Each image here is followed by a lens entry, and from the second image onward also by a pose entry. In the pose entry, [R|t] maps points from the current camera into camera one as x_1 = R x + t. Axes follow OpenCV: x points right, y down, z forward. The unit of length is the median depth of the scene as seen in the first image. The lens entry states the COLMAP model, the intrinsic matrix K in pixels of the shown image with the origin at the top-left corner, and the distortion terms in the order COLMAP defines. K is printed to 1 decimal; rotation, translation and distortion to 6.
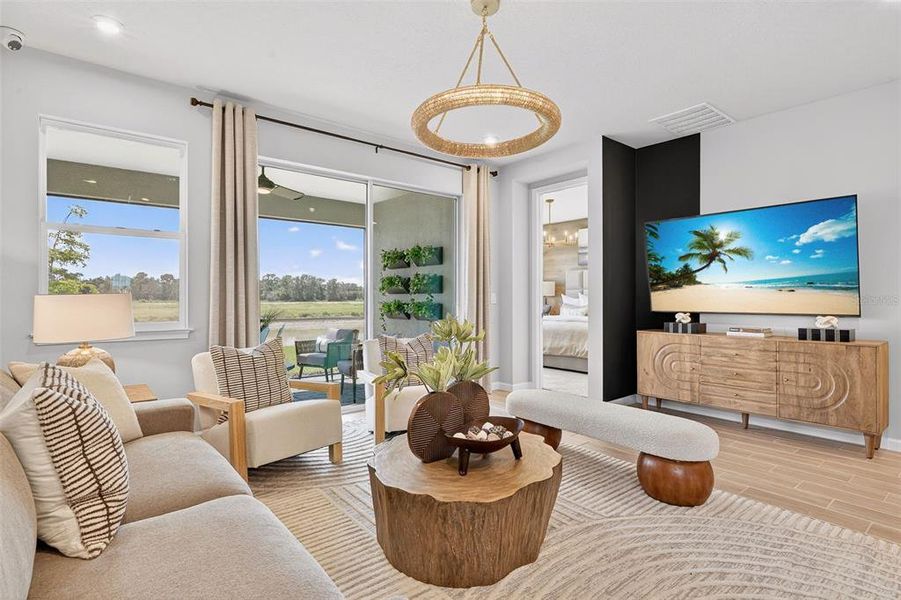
lens RADIAL K [[456.8, 0, 437.1], [0, 456.8, 296.7], [0, 0, 1]] dist [-0.001375, -0.000162]
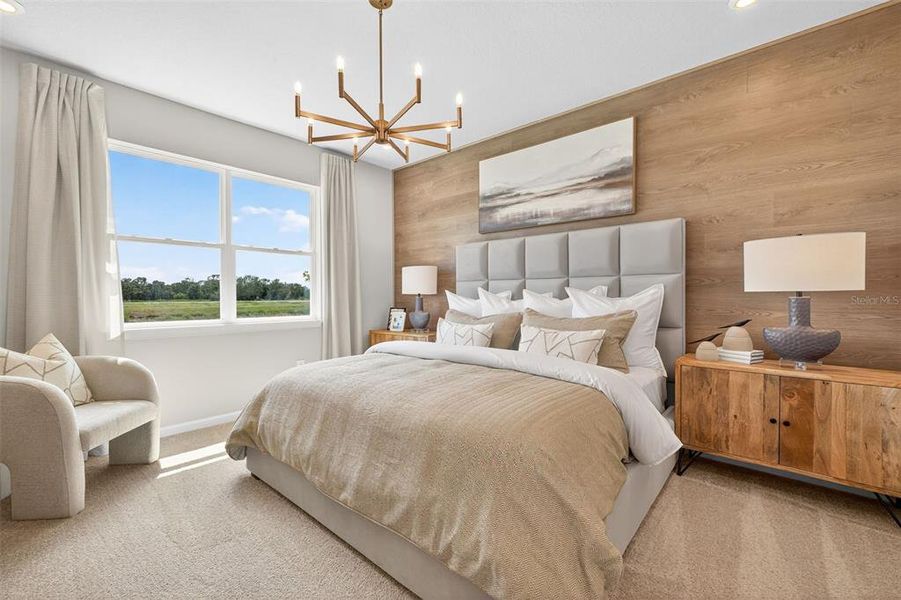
lens RADIAL K [[385.0, 0, 449.5], [0, 385.0, 296.7], [0, 0, 1]] dist [-0.001496, -0.000147]
pose [[0.982693, -0.004558, 0.185186, 0.196660], [0.003794, 0.999983, 0.004480, -0.000952], [-0.185203, -0.003700, 0.982693, 0.585540]]
